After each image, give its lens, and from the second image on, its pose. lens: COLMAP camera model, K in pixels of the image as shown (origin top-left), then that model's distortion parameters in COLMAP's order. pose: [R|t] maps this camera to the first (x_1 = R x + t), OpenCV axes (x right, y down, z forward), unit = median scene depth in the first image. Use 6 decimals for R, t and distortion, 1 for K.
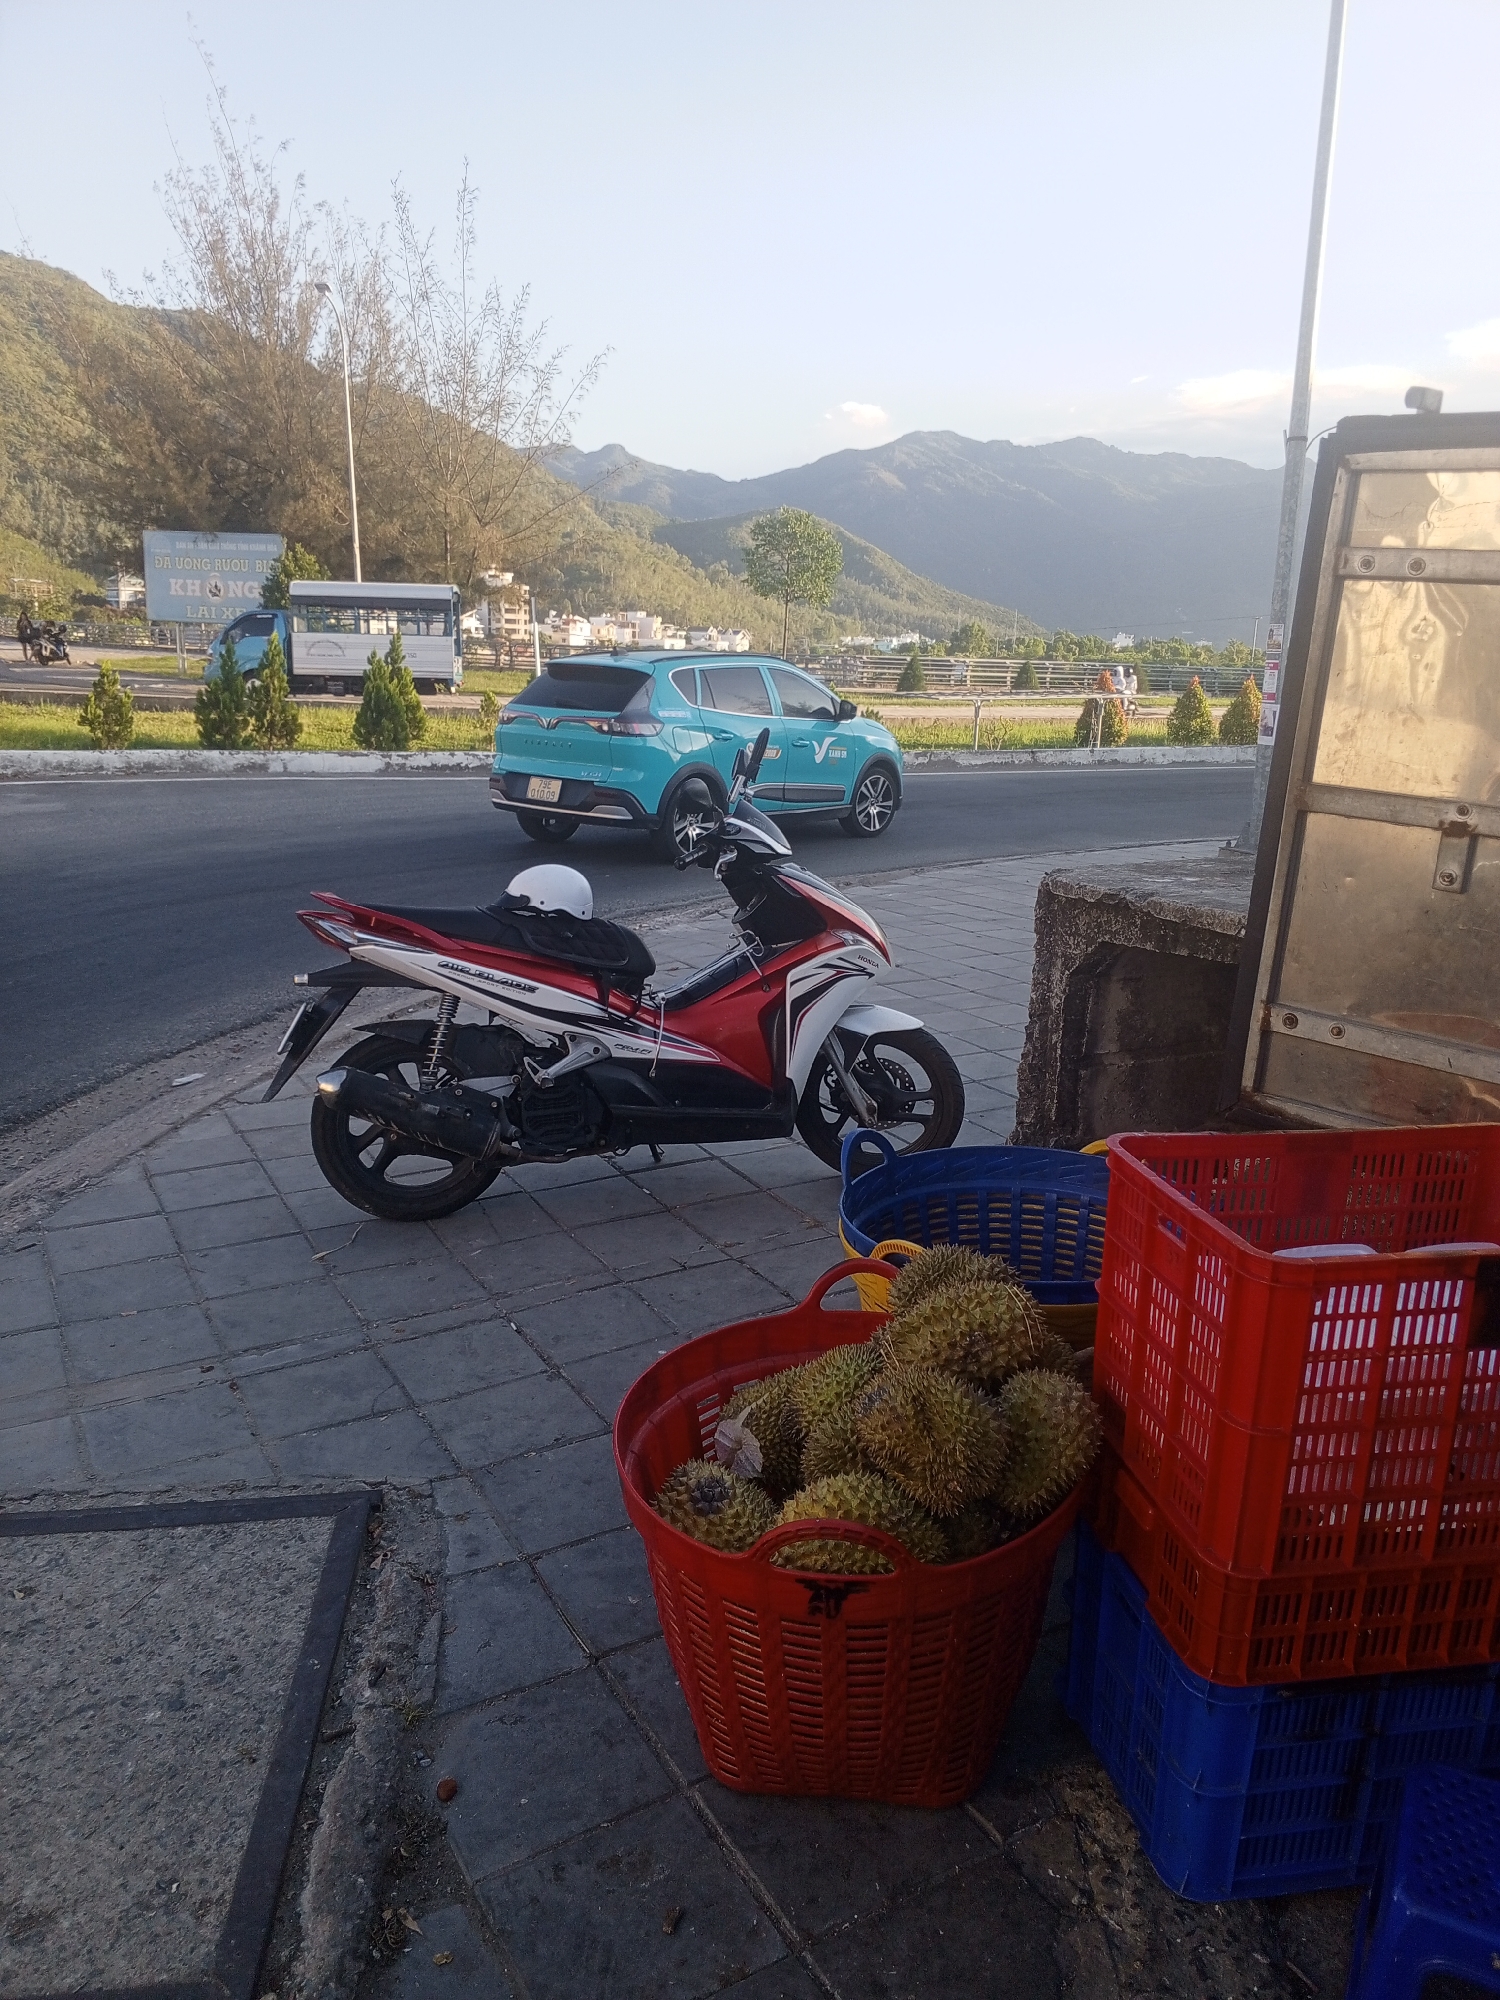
lens RADIAL K [[1518.5, 0, 750.0], [0, 1518.5, 1000.0], [0, 0, 1]] dist [-0.000857, 0.000584]
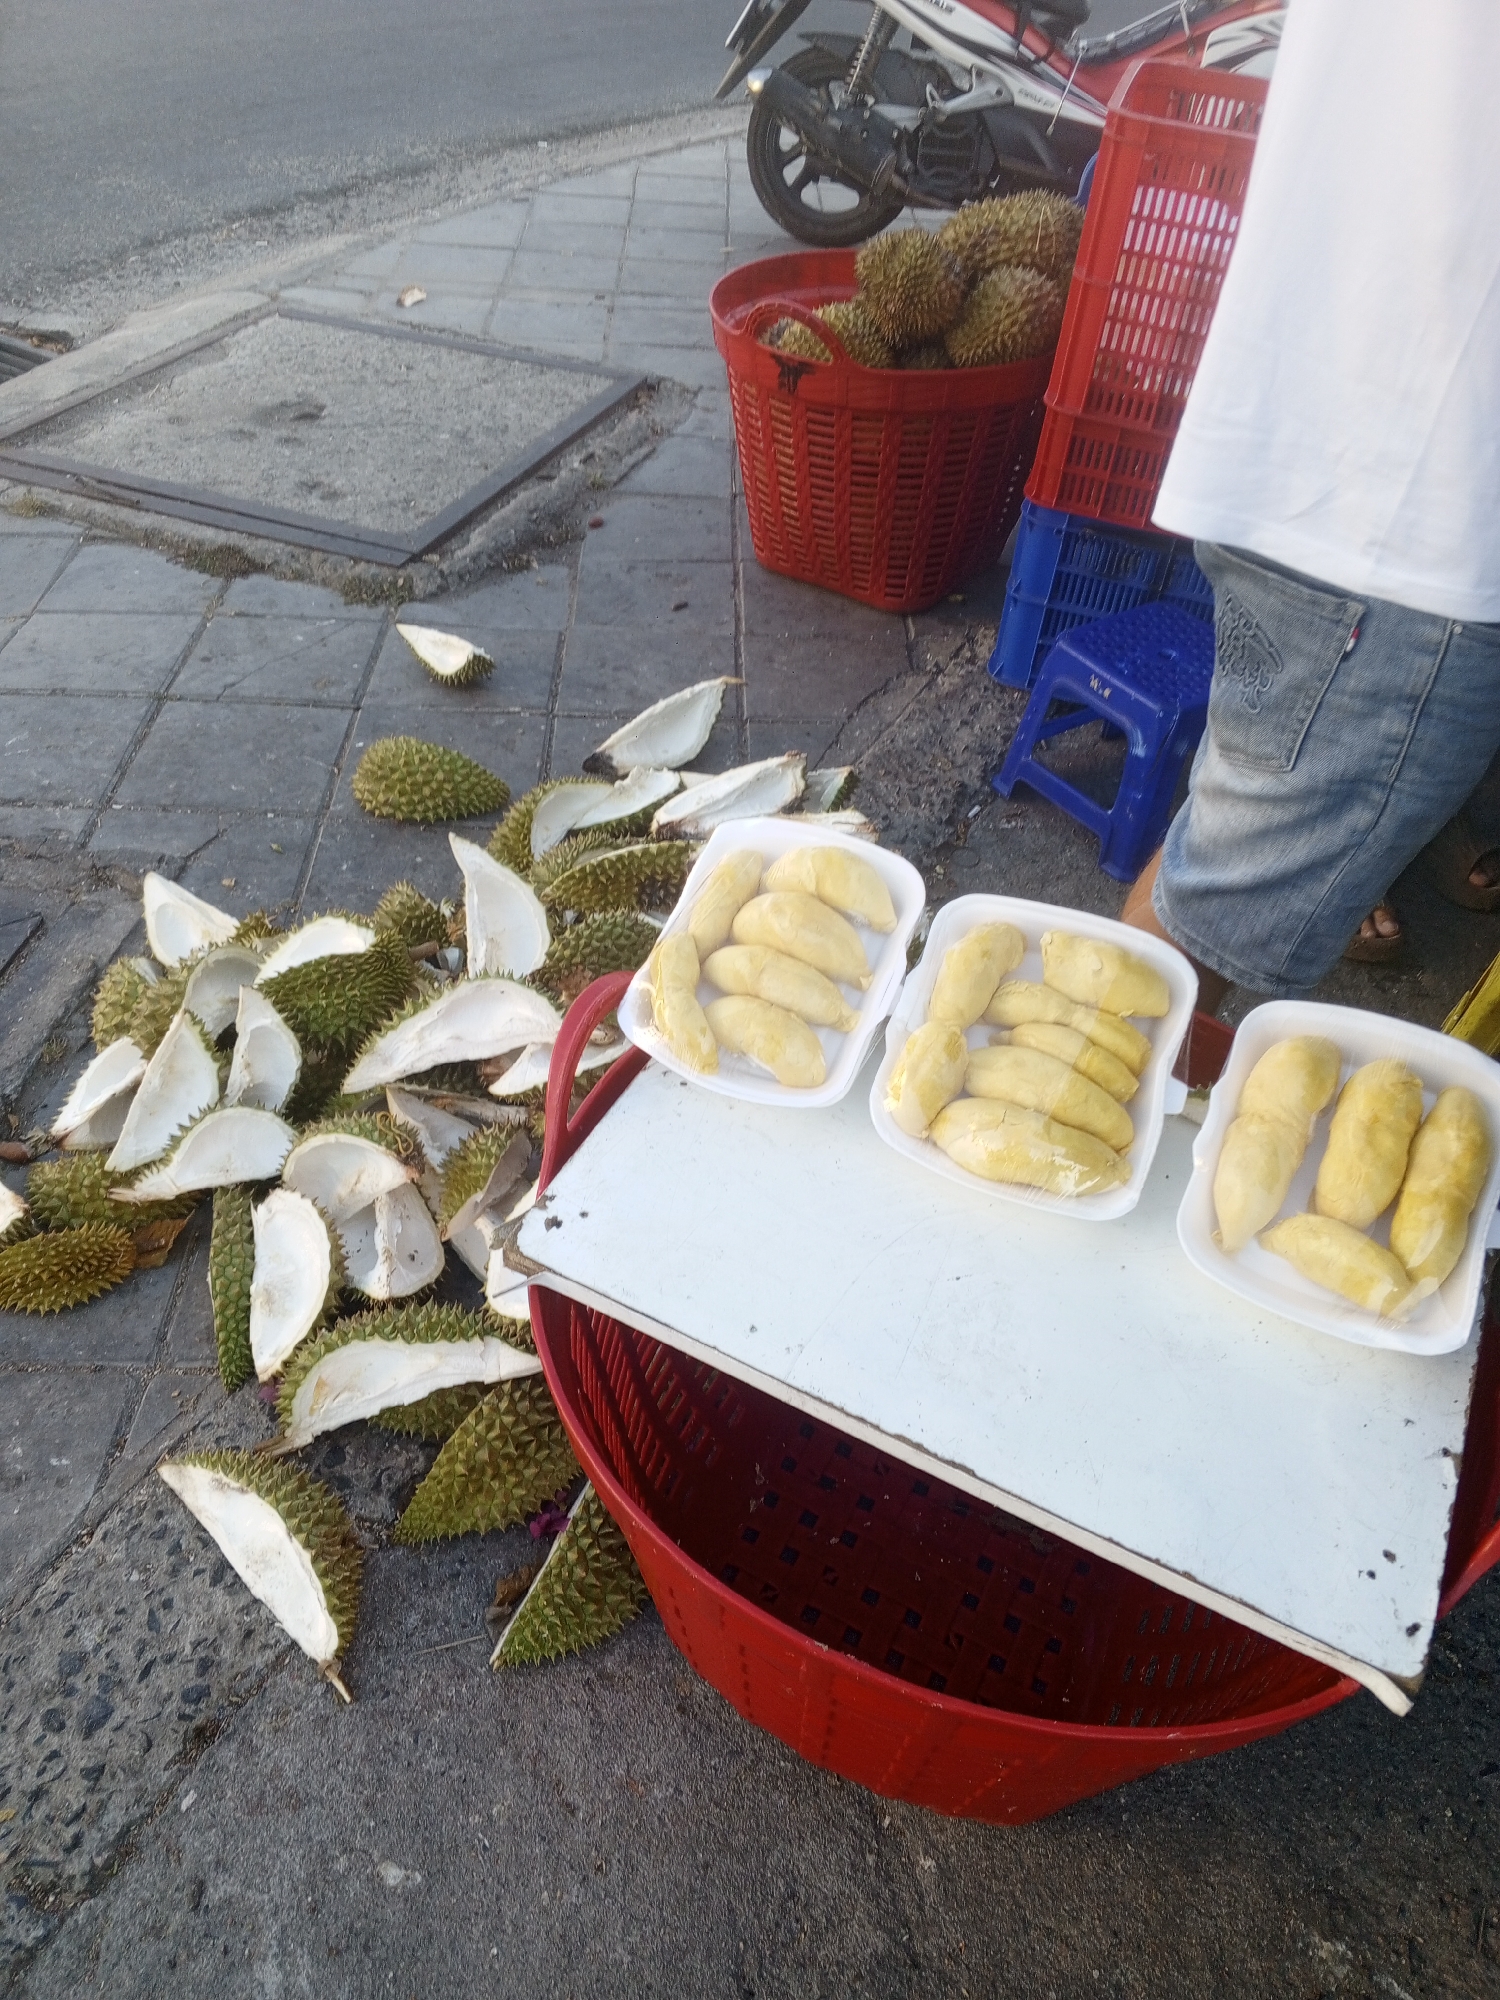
lens RADIAL K [[1567.2, 0, 750.0], [0, 1567.2, 1000.0], [0, 0, 1]] dist [-0.000581, 0.062909]
pose [[0.877406, 0.345415, -0.332937, 0.327033], [-0.172811, 0.874951, 0.452324, 0.118077], [0.447543, -0.339337, 0.827379, -0.186794]]
